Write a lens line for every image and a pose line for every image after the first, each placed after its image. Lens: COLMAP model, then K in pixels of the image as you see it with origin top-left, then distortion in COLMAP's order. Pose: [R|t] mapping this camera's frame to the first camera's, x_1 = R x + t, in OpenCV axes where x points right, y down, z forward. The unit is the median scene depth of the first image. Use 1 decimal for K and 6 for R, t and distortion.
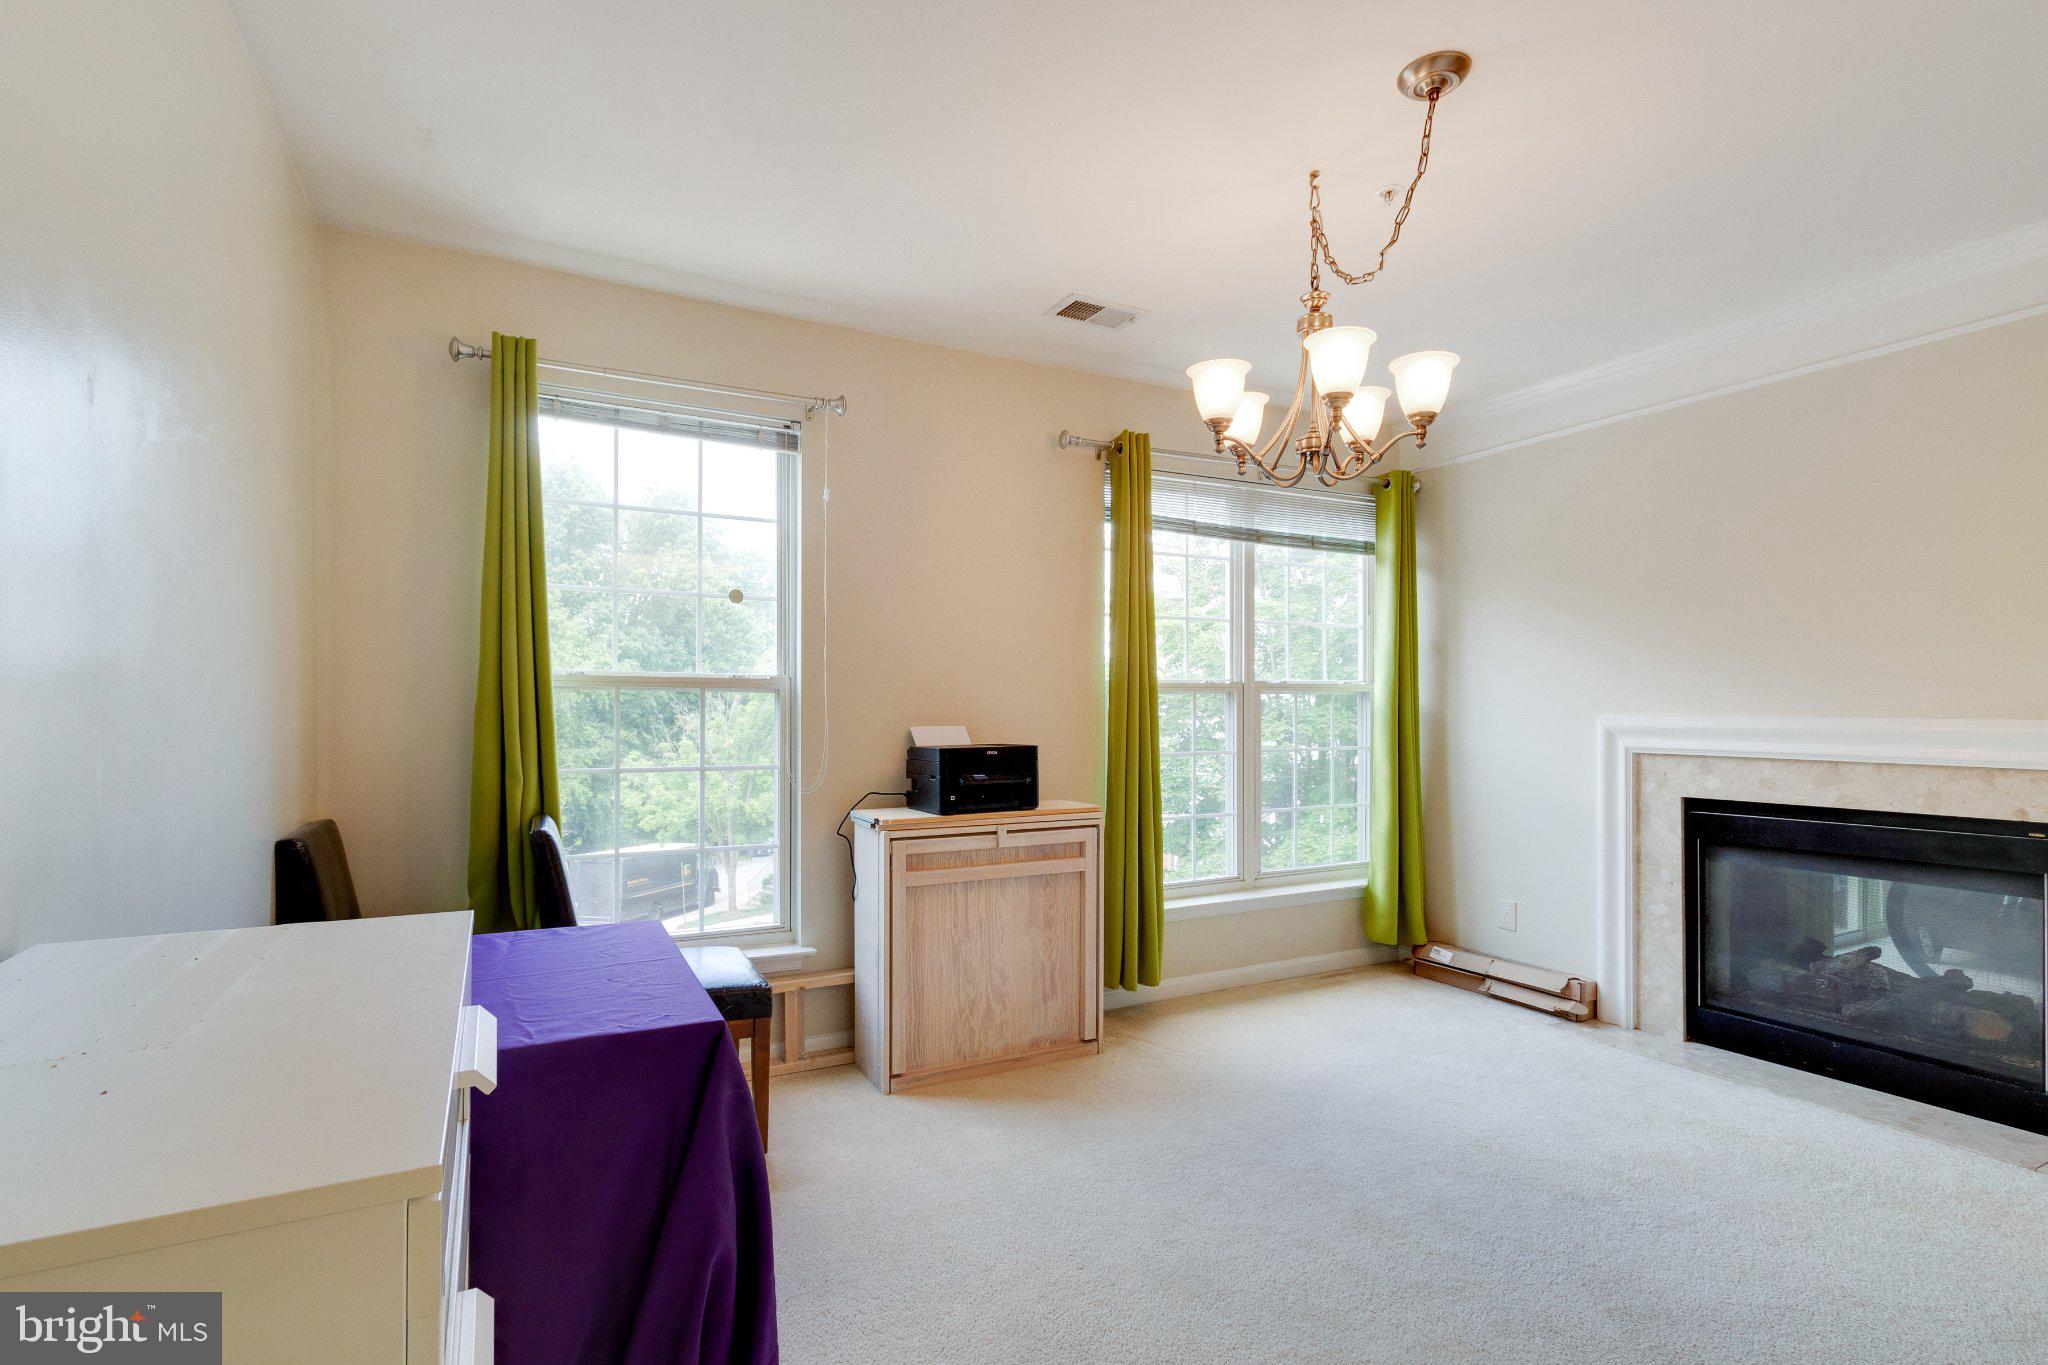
lens RADIAL K [[953.3, 0, 1004.2], [0, 953.3, 695.0], [0, 0, 1]] dist [0.001117, 0.000132]
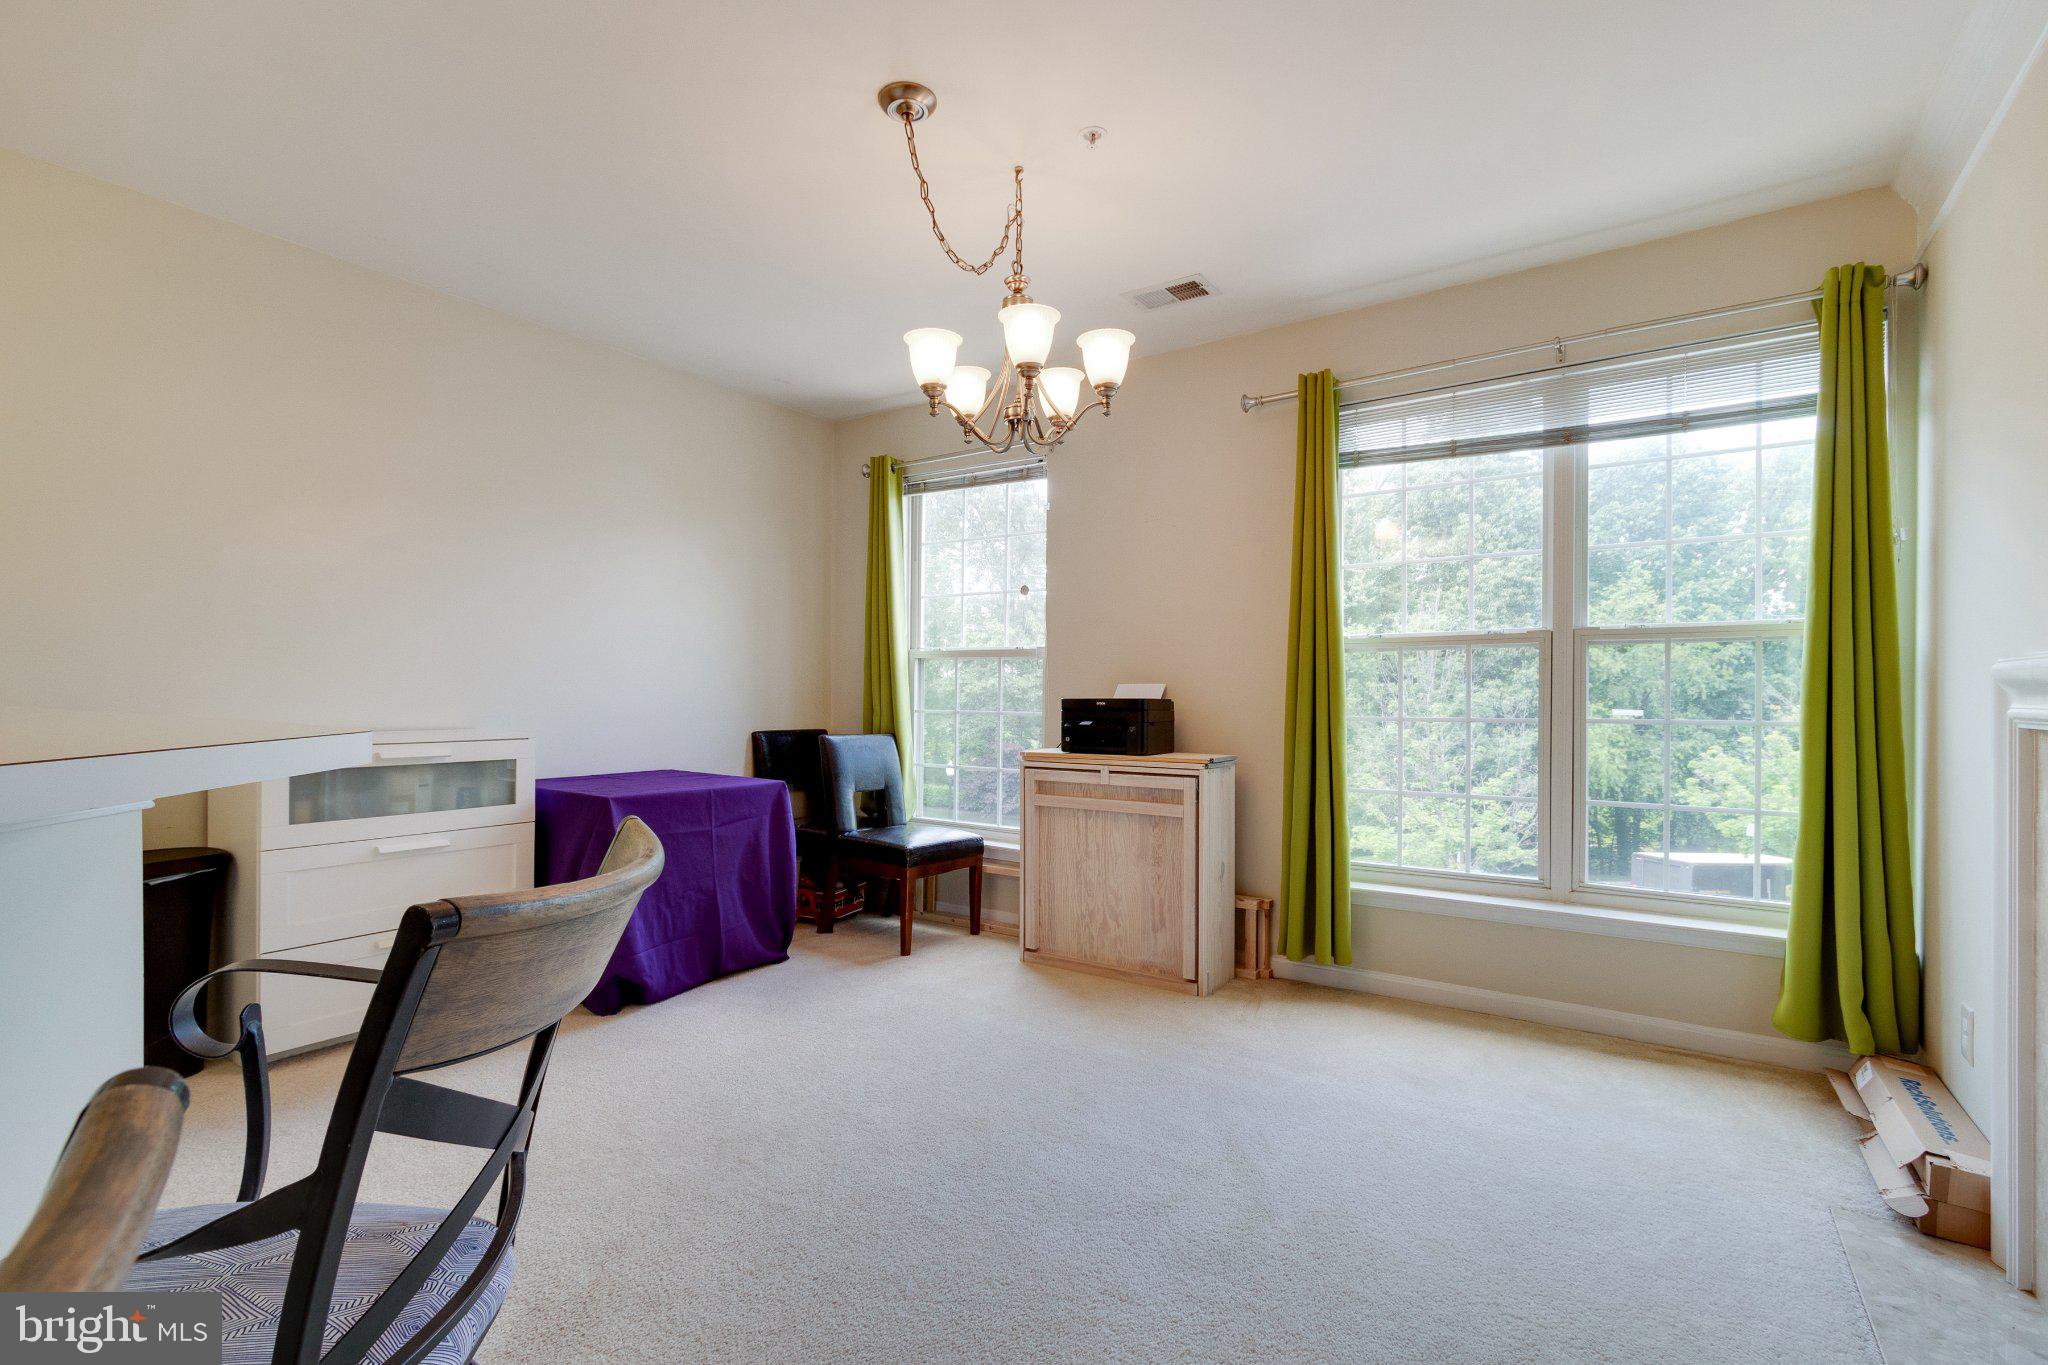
lens RADIAL K [[953.3, 0, 1058.2], [0, 953.3, 678.2], [0, 0, 1]] dist [0.001117, 0.000132]
pose [[0.491004, -0.012578, -0.871067, 0.939471], [0.005252, 0.999920, -0.011478, 0.041200], [0.871142, 0.001061, 0.491031, 0.359721]]
